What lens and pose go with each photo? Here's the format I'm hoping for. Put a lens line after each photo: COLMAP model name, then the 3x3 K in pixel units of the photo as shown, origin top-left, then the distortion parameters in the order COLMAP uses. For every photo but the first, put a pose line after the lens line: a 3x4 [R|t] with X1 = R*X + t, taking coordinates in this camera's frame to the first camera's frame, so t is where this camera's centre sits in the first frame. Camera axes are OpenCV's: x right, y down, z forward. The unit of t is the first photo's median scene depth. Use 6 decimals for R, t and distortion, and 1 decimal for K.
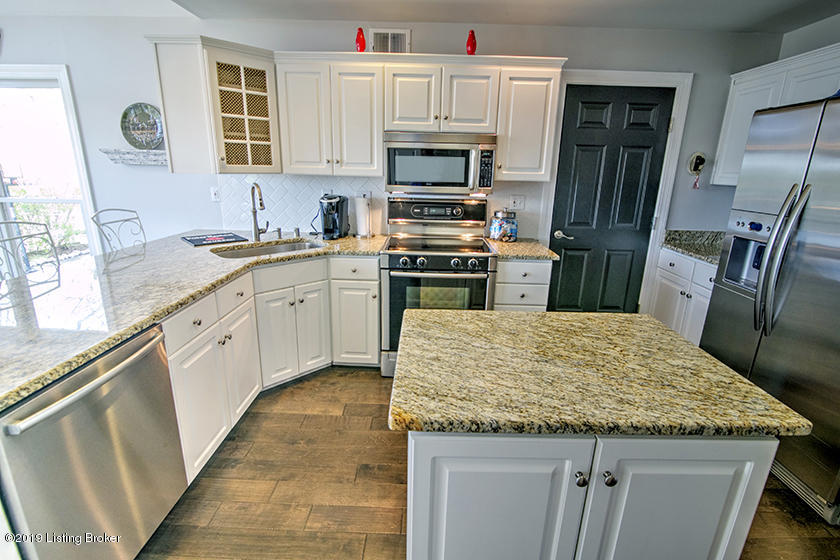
lens RADIAL K [[383.1, 0, 421.2], [0, 383.1, 277.0], [0, 0, 1]] dist [-0.019314, 0.000073]
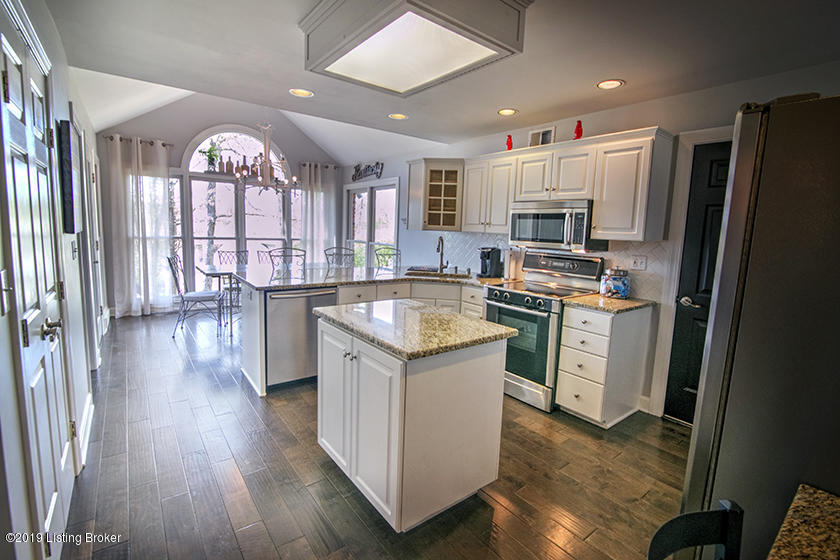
lens RADIAL K [[383.4, 0, 422.5], [0, 383.4, 276.6], [0, 0, 1]] dist [-0.015194, -0.000557]
pose [[0.623107, 0.098562, -0.775901, 0.810074], [-0.238235, 0.968806, -0.068254, 0.051872], [0.744971, 0.227377, 0.627151, -0.049657]]
